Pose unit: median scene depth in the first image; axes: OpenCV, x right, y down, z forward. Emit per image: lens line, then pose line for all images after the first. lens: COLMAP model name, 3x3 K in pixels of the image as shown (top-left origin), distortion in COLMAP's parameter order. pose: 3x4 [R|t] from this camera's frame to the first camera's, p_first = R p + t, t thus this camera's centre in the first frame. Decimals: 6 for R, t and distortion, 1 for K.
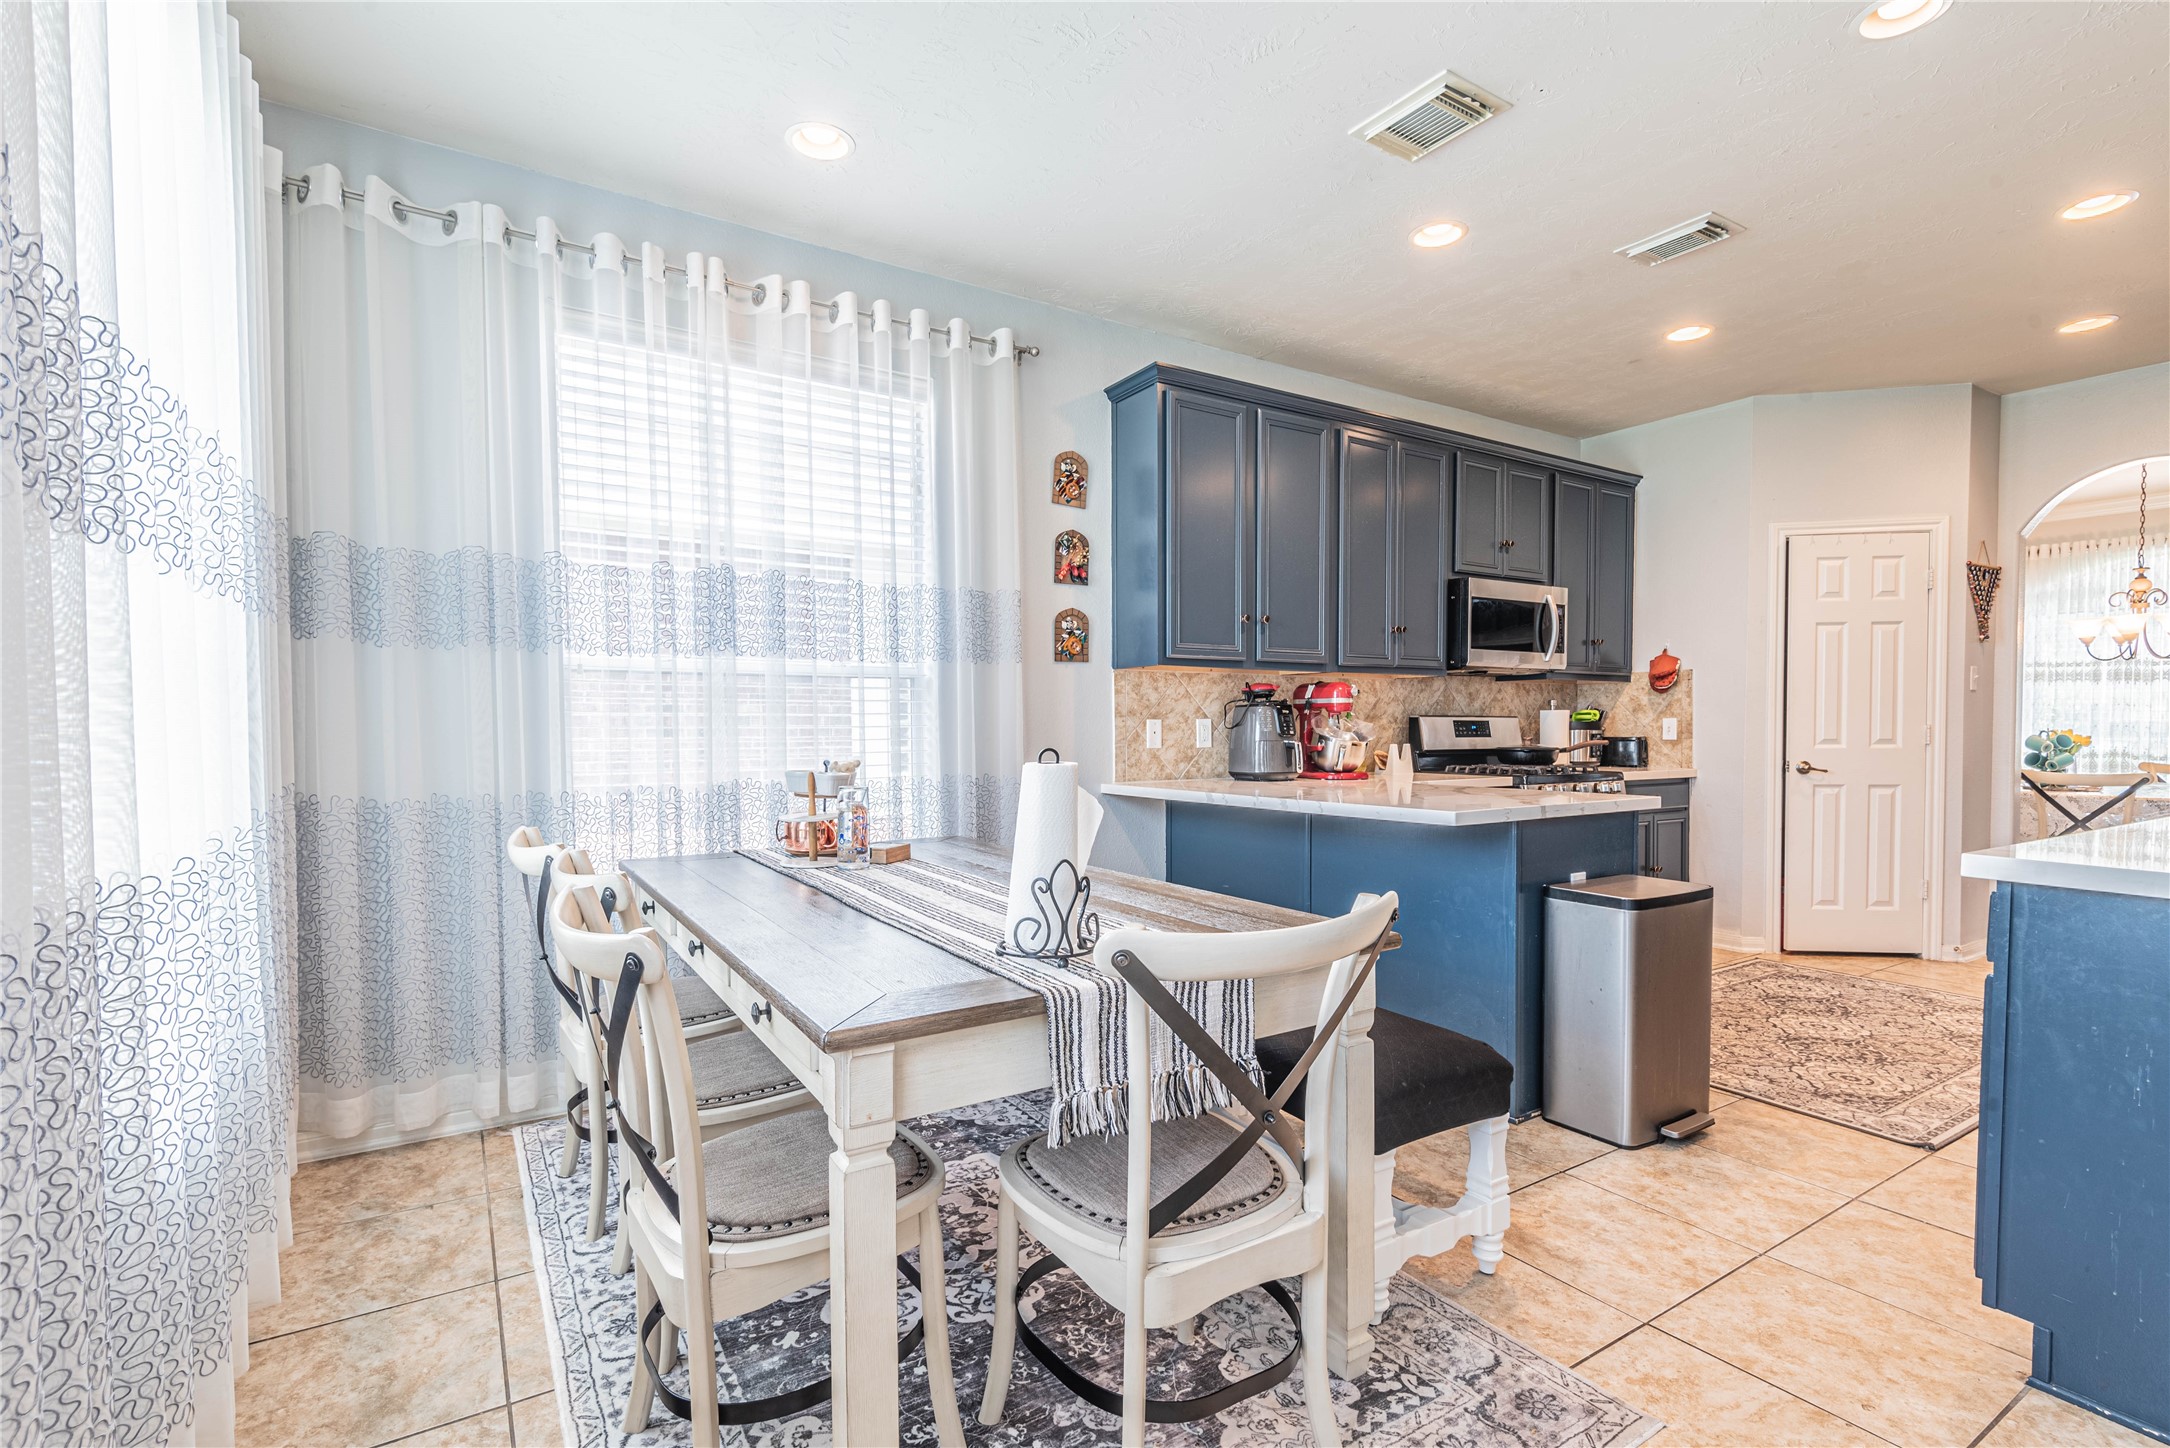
lens RADIAL K [[1009.1, 0, 1086.5], [0, 1009.1, 750.8], [0, 0, 1]] dist [0.036181, -0.021199]
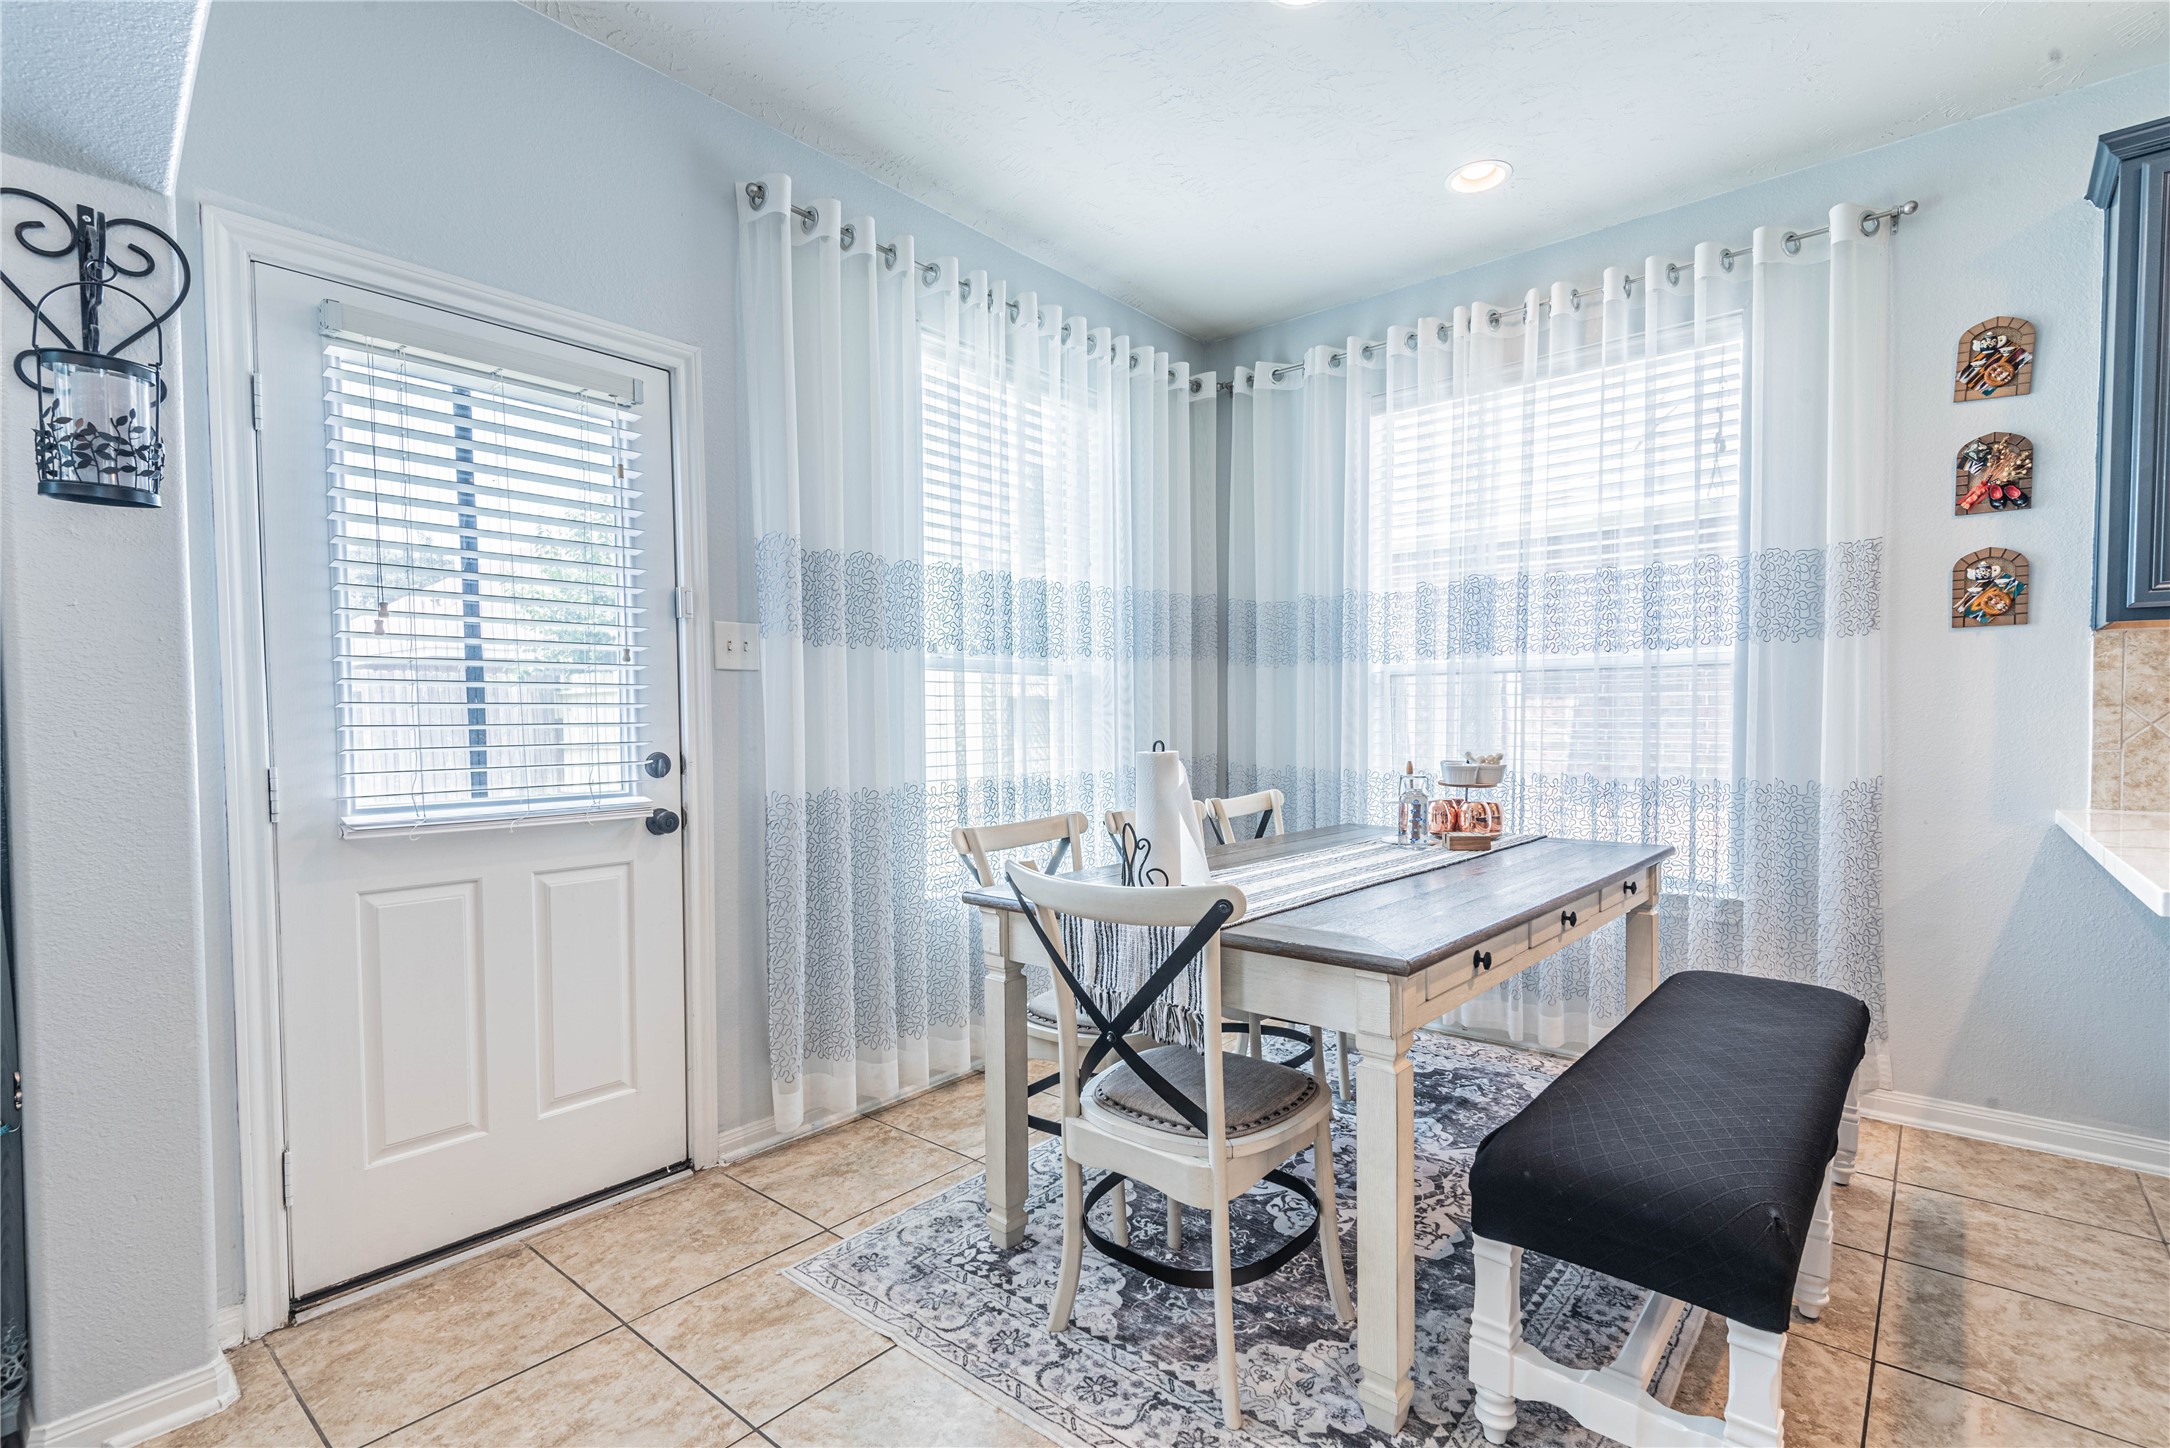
lens RADIAL K [[1009.1, 0, 1086.5], [0, 1009.1, 750.8], [0, 0, 1]] dist [0.036181, -0.021199]
pose [[0.286190, 0.032954, -0.957606, 0.385995], [-0.022175, 0.999369, 0.027764, -0.007681], [0.957916, 0.013289, 0.286740, 0.175264]]
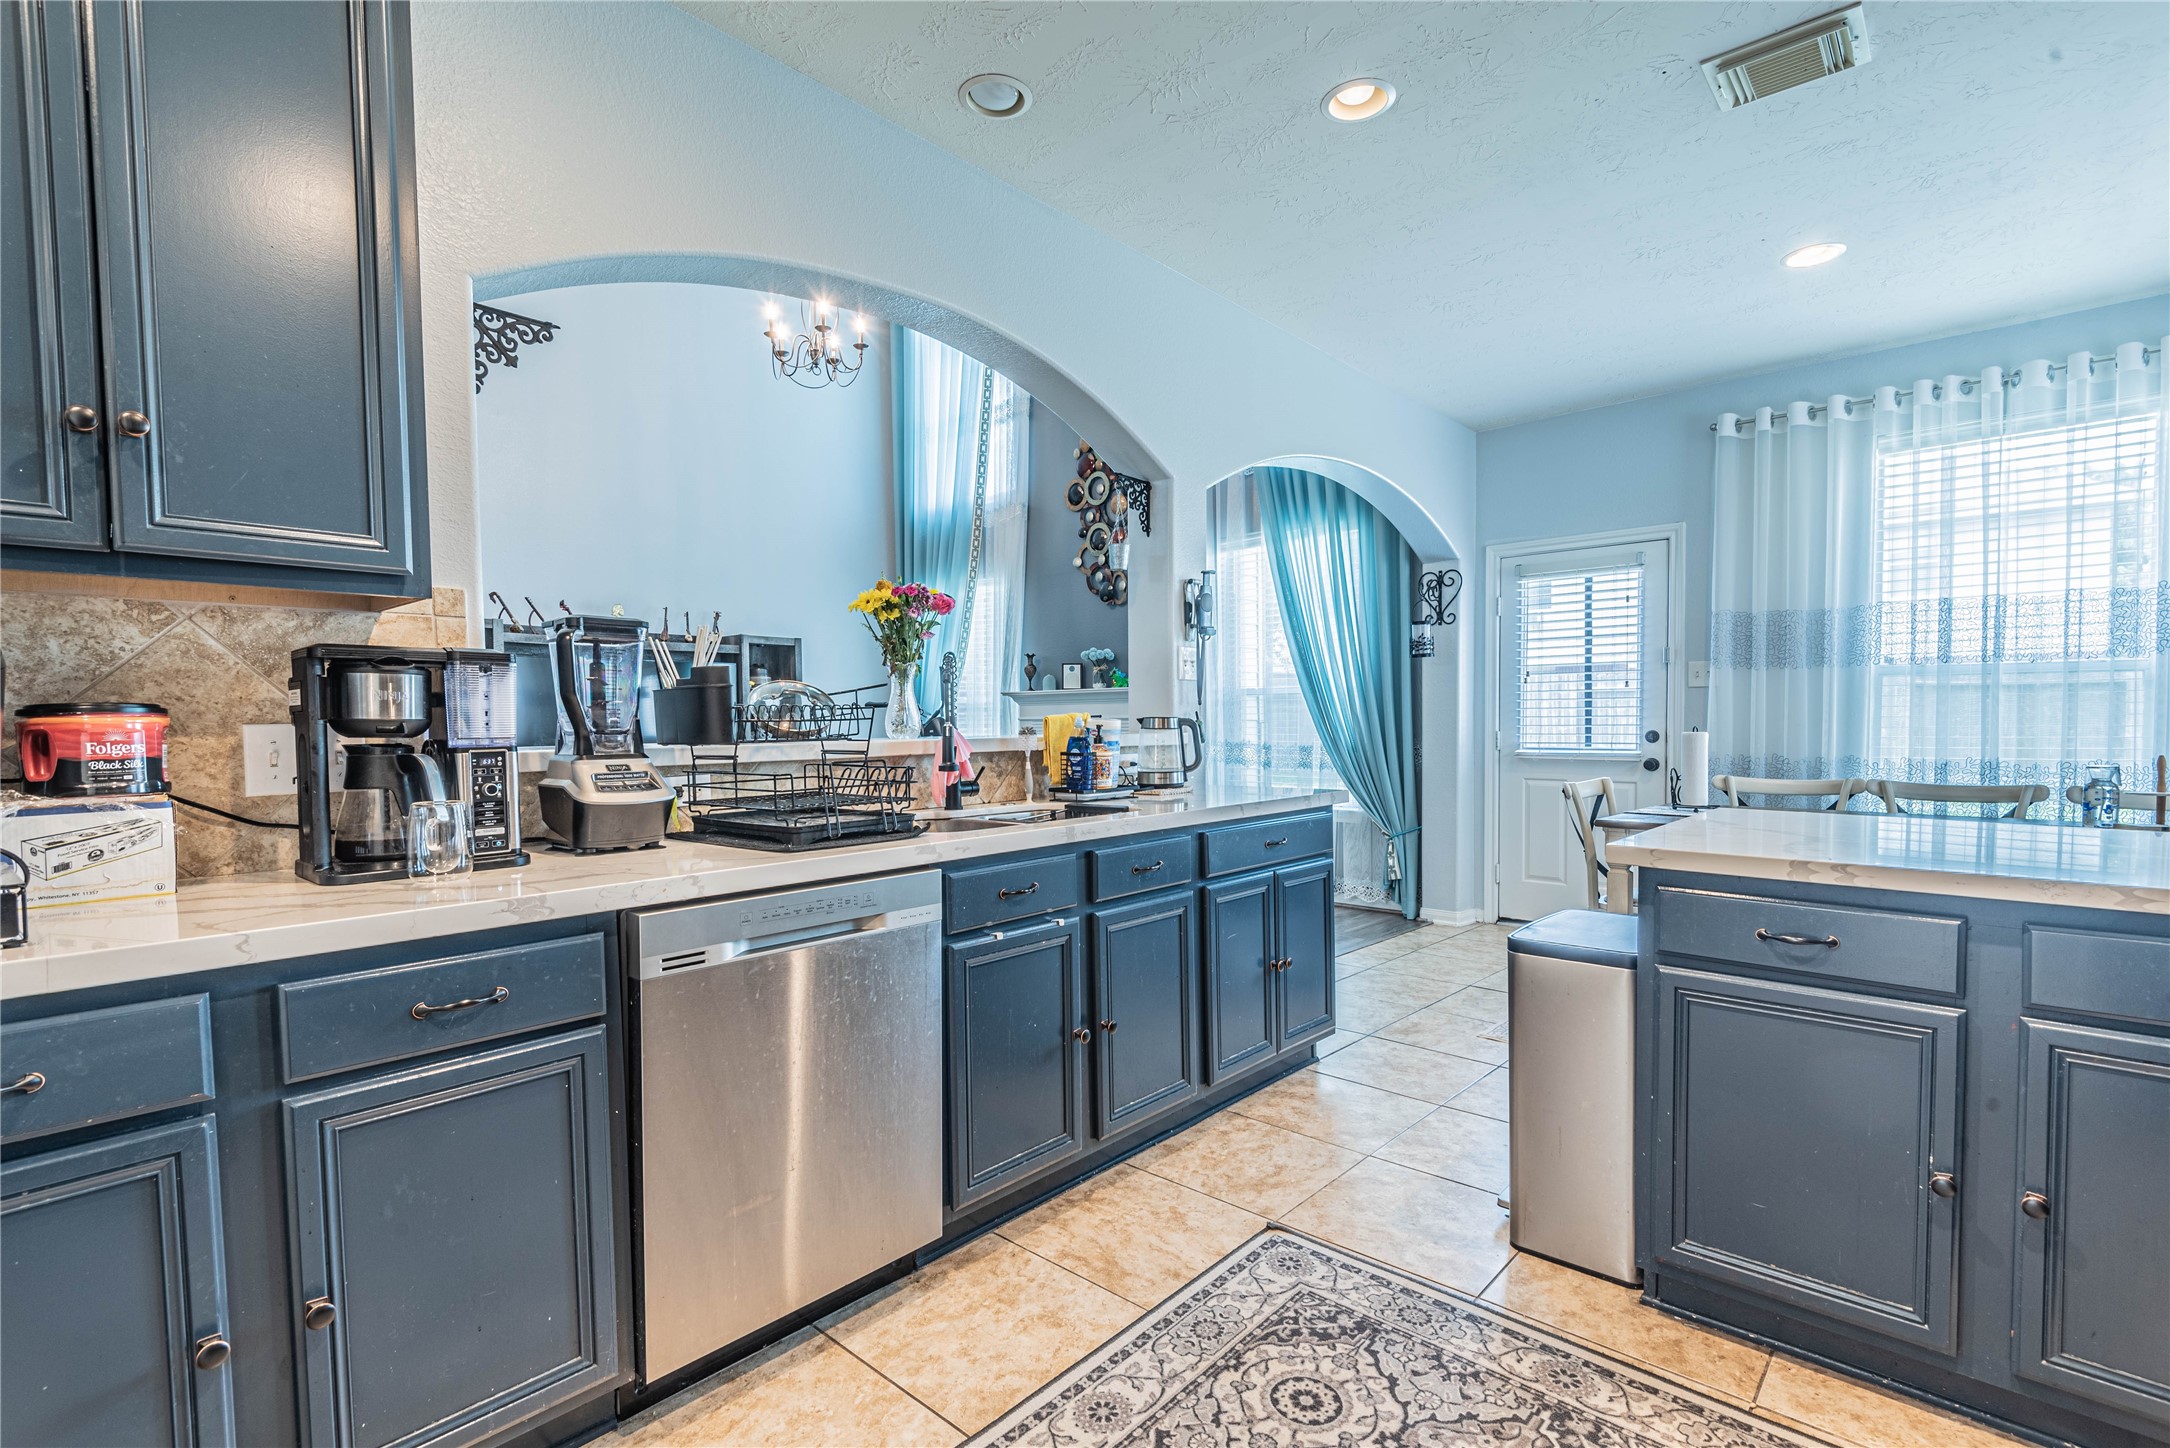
lens RADIAL K [[1009.1, 0, 1086.5], [0, 1009.1, 750.8], [0, 0, 1]] dist [0.036181, -0.021199]
pose [[-0.966063, 0.017652, -0.257704, 0.662622], [0.002231, 0.998195, 0.060010, -0.030672], [0.258299, 0.057398, -0.964358, 0.980652]]
